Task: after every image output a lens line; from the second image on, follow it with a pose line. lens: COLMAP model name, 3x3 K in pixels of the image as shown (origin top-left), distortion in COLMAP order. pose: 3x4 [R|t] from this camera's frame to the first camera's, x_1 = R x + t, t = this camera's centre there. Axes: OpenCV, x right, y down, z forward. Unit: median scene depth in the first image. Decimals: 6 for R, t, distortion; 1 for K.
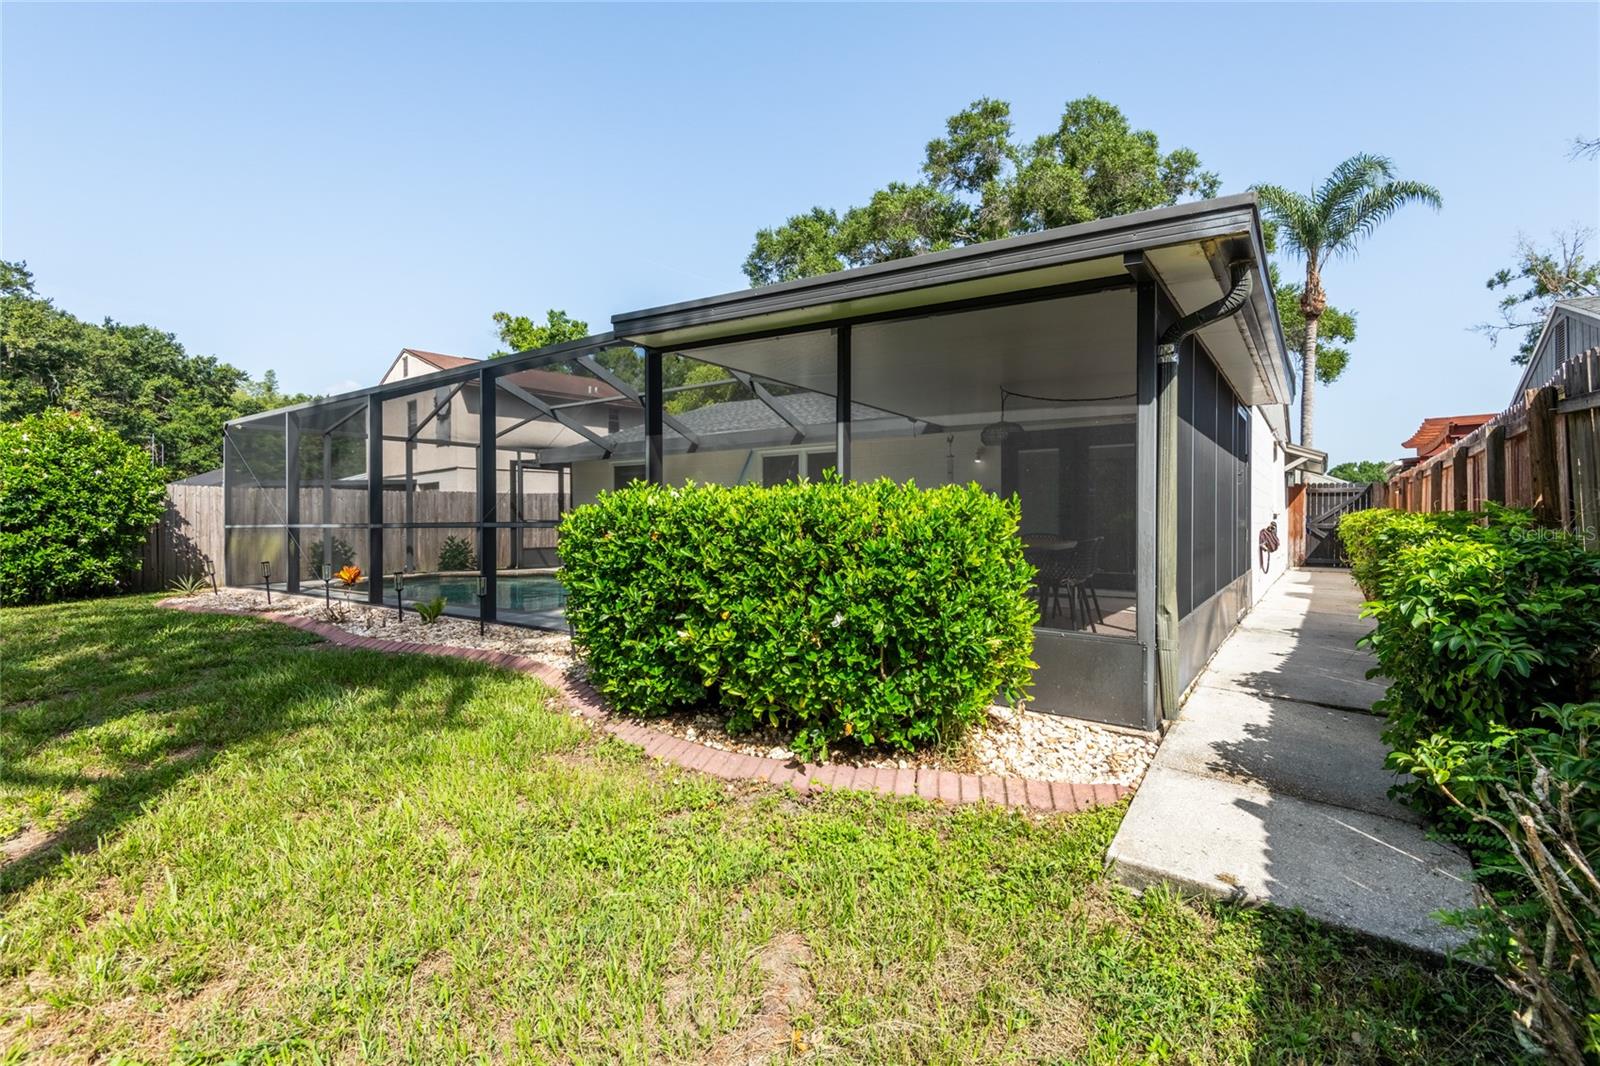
lens RADIAL K [[741.2, 0, 802.8], [0, 741.2, 519.3], [0, 0, 1]] dist [-0.000094, -0.009331]
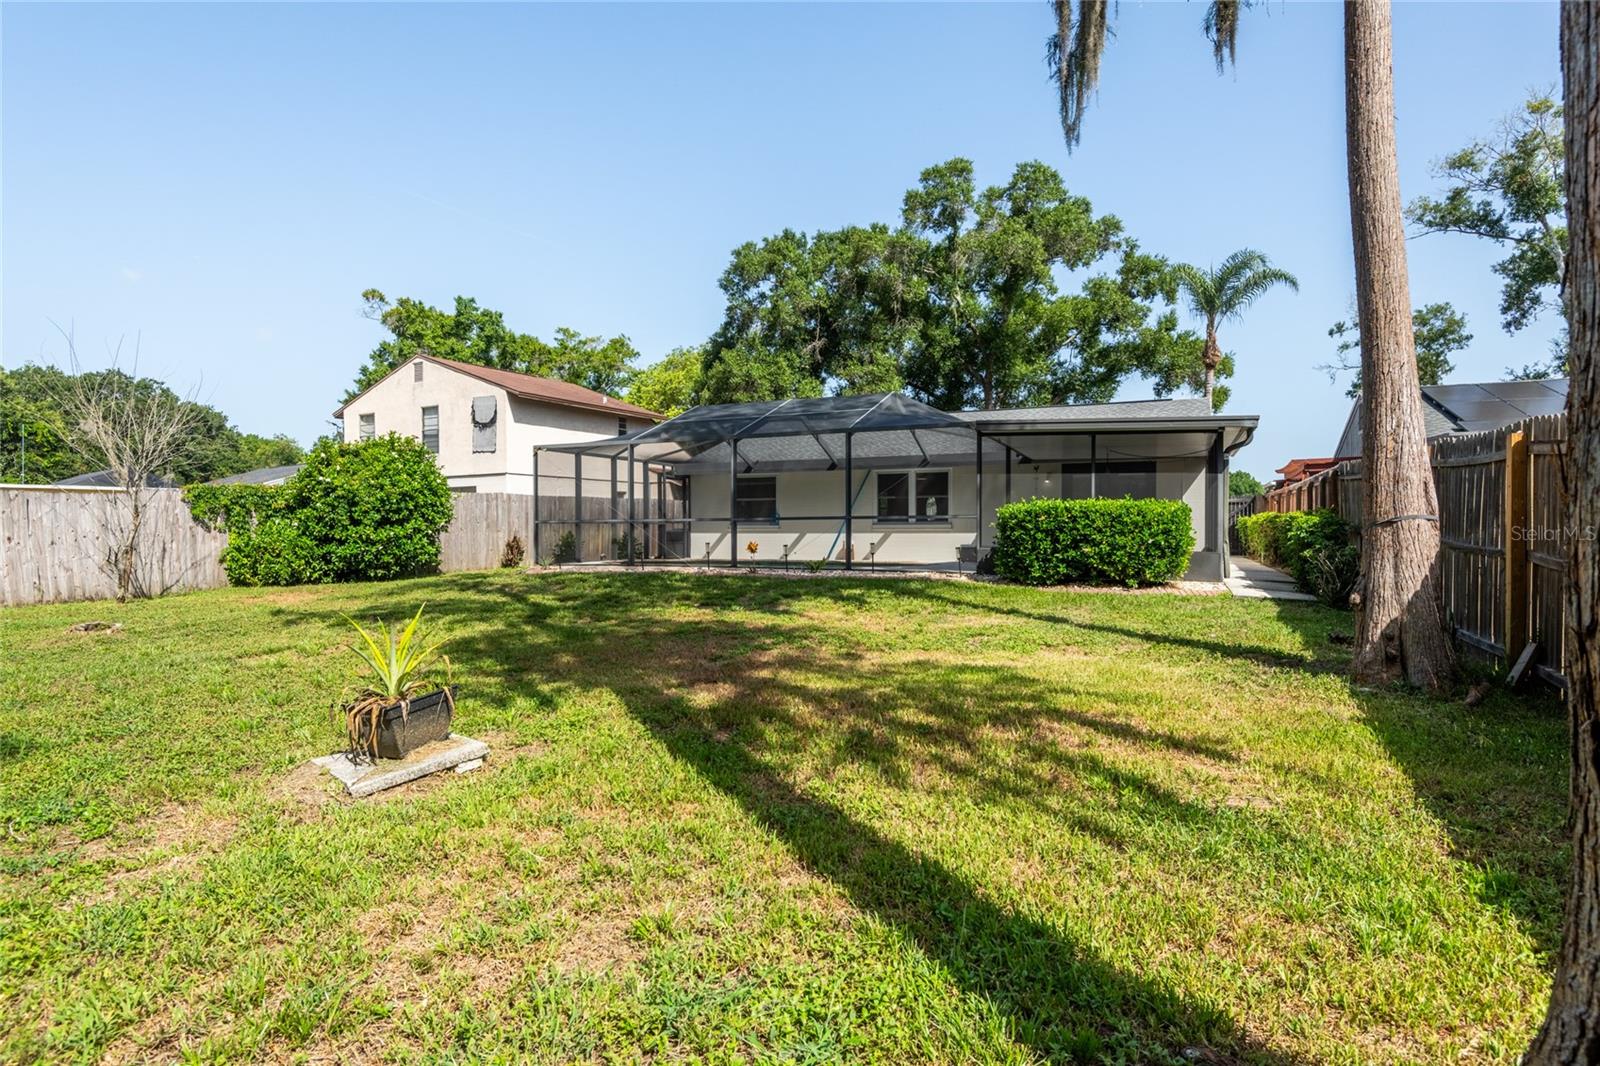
lens RADIAL K [[910.3, 0, 800.0], [0, 910.3, 533.0], [0, 0, 1]] dist [0.002007, 0.000185]
pose [[0.975691, -0.000621, 0.219152, -0.299487], [-0.000196, 0.999993, 0.003708, 0.010773], [-0.219153, -0.003661, 0.975684, -0.332393]]
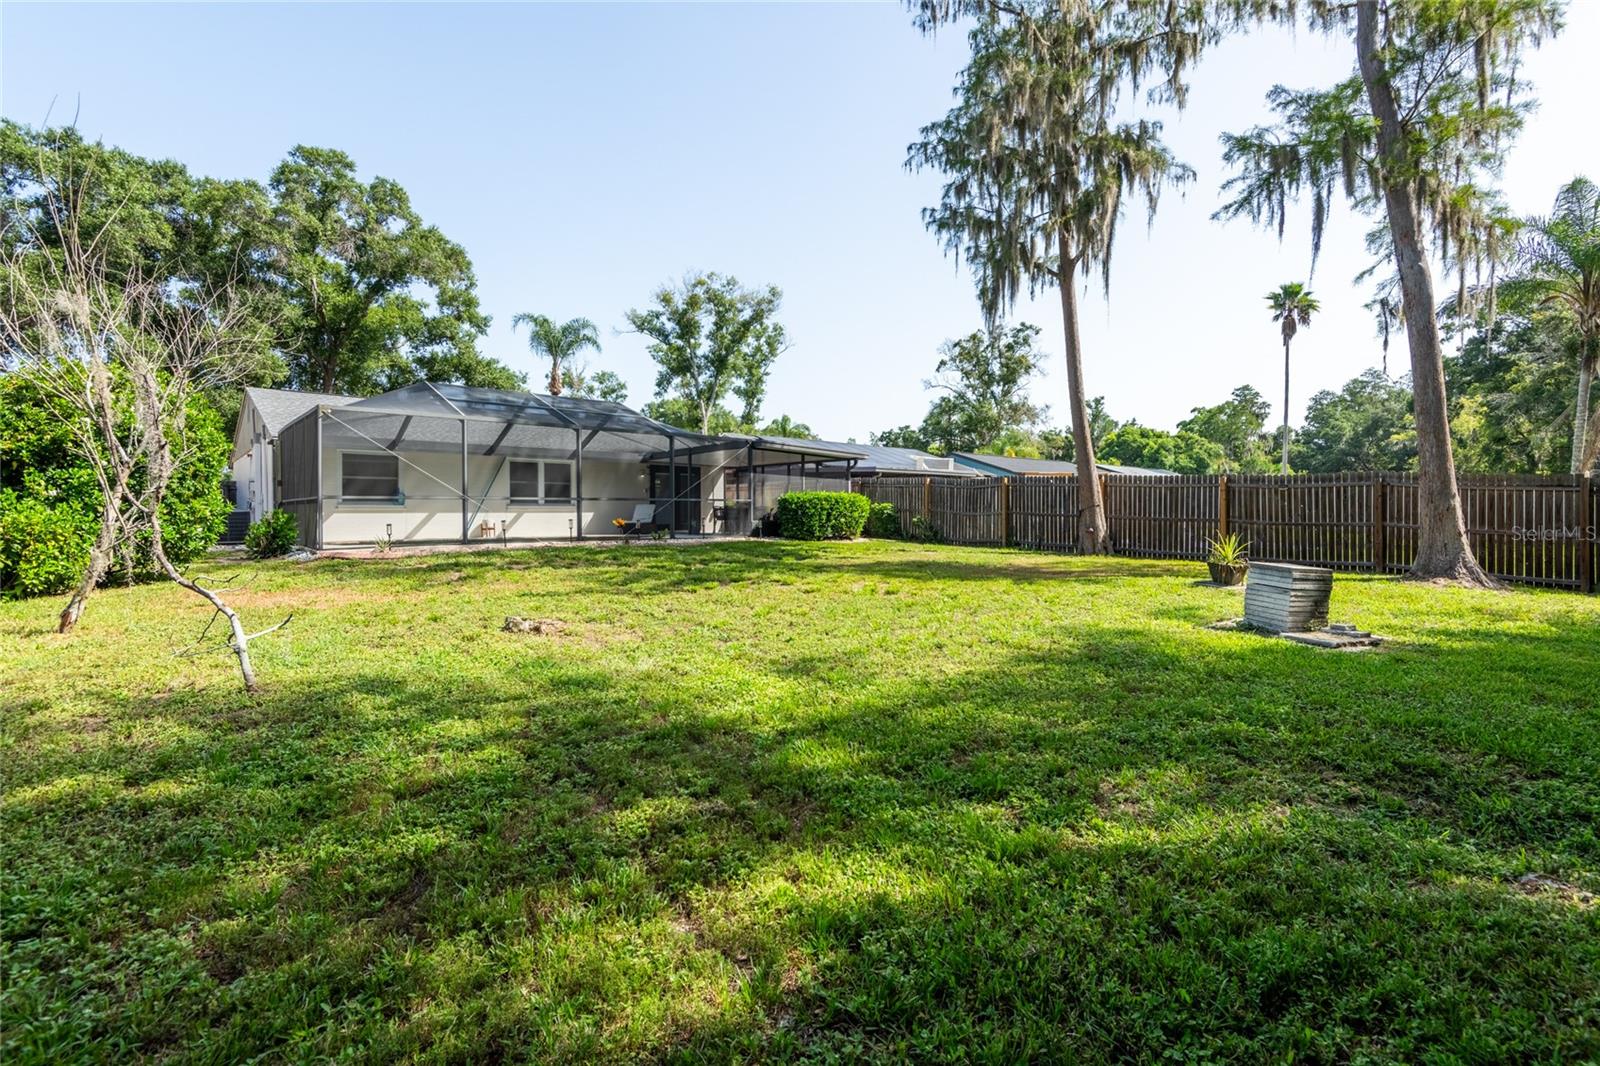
lens RADIAL K [[731.6, 0, 800.0], [0, 731.6, 533.0], [0, 0, 1]] dist [0.028999, -0.014219]
pose [[0.178649, -0.025981, 0.983570, -0.802044], [-0.000422, 0.999649, 0.026482, 0.015608], [-0.983913, -0.005146, 0.178576, 0.048249]]
